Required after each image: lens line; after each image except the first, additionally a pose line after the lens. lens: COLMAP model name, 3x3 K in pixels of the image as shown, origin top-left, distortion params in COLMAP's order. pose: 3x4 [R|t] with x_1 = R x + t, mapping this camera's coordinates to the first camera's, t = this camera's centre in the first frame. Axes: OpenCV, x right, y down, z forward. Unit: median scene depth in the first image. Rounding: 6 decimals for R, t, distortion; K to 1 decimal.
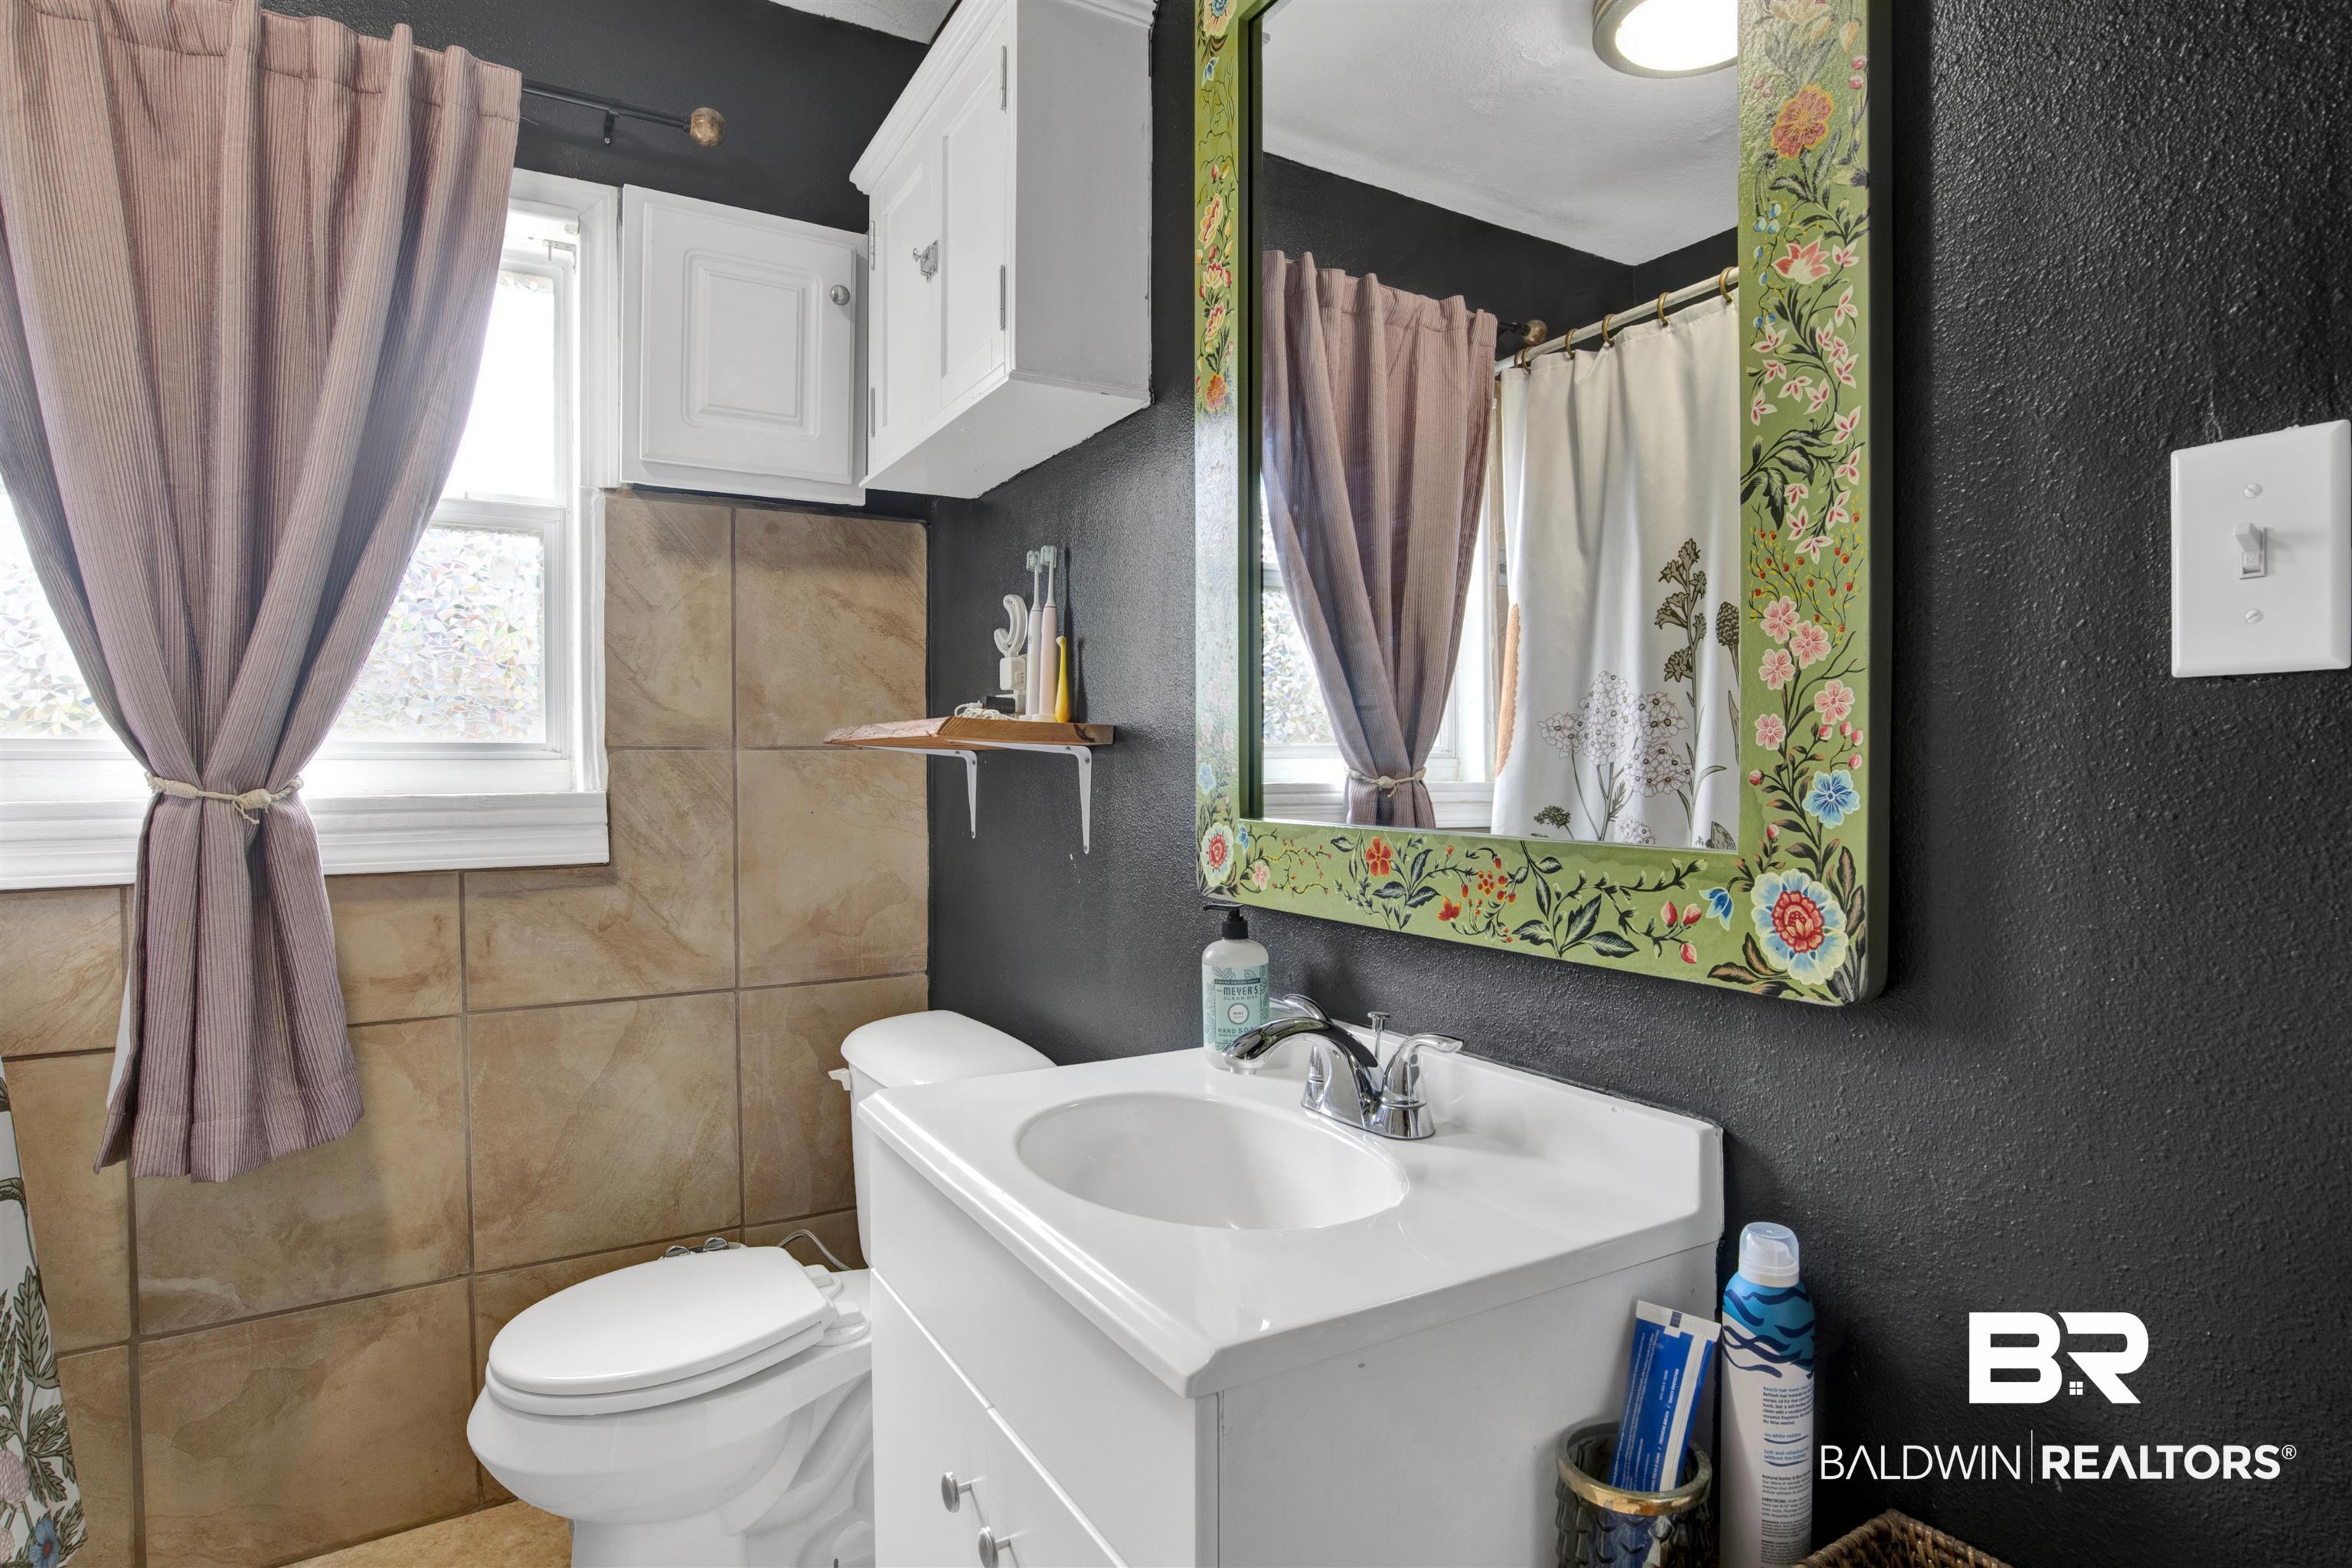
lens RADIAL K [[1247.4, 0, 1176.3], [0, 1247.4, 785.6], [0, 0, 1]] dist [-0.063728, 0.018295]
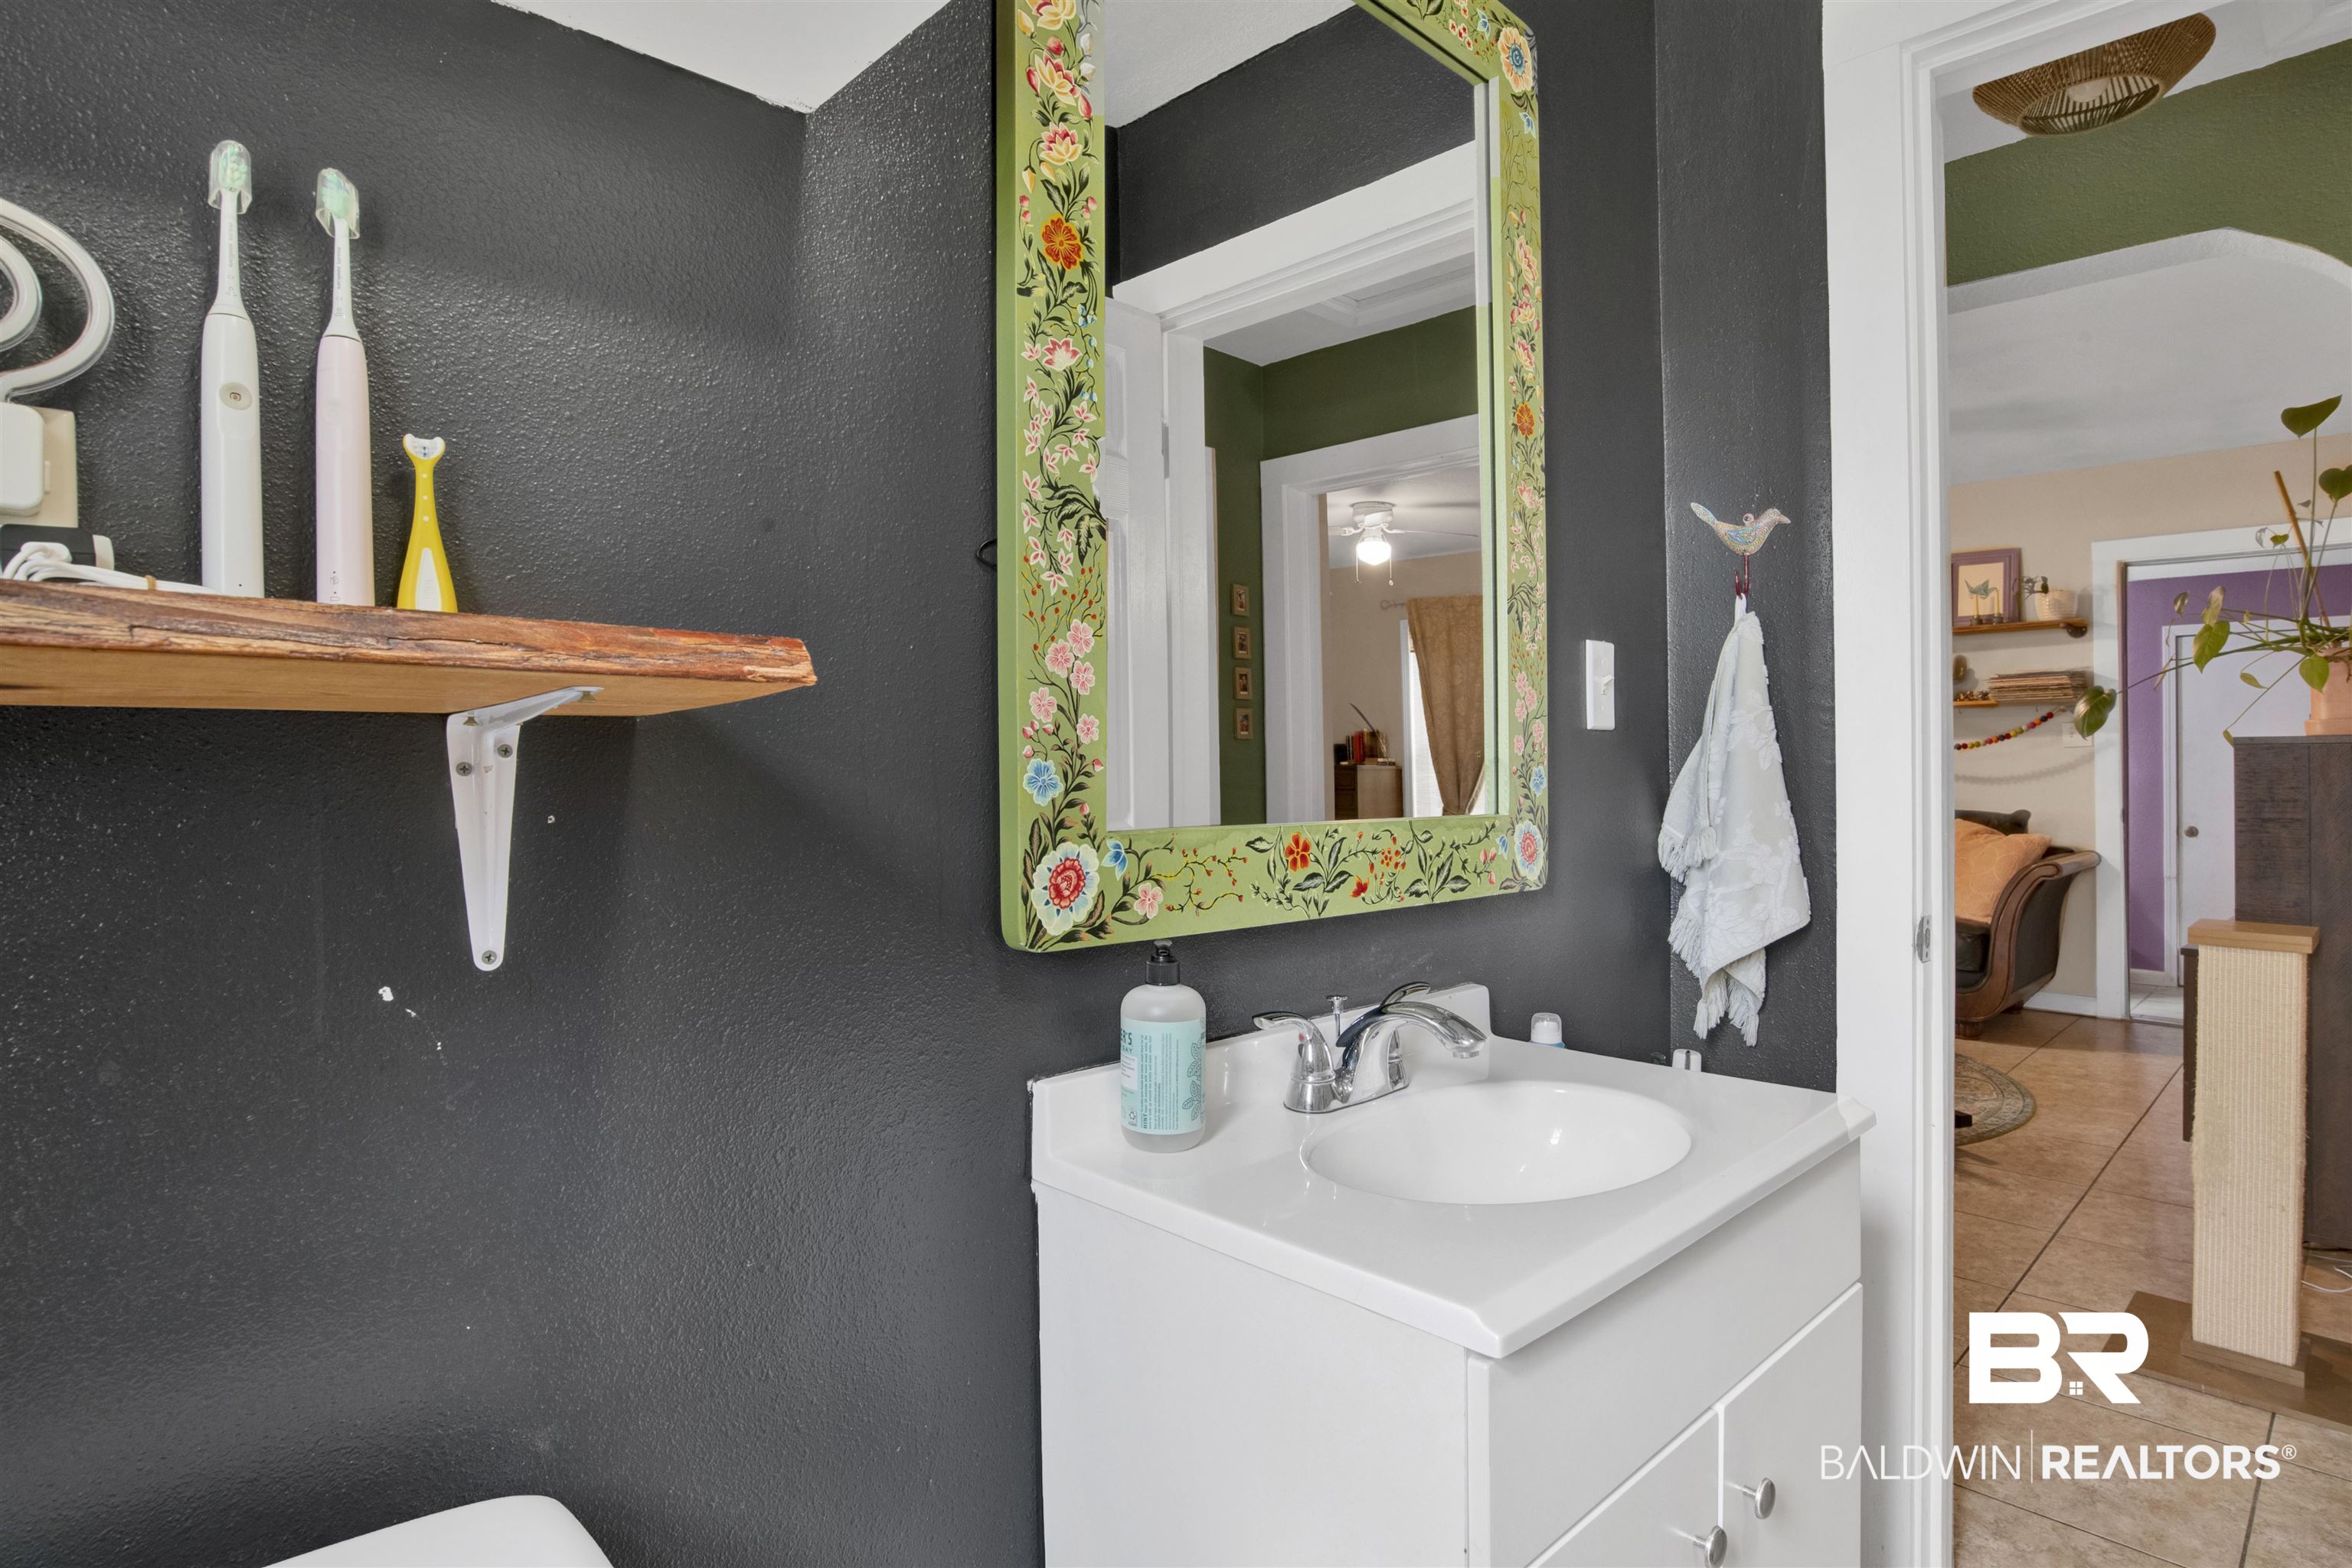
lens RADIAL K [[1247.4, 0, 1165.5], [0, 1247.4, 774.9], [0, 0, 1]] dist [-0.063728, 0.018295]
pose [[-0.228745, 0.001178, 0.973486, -0.947362], [0.021459, 0.999762, 0.003833, -0.014903], [-0.973250, 0.021767, -0.228716, 1.555838]]
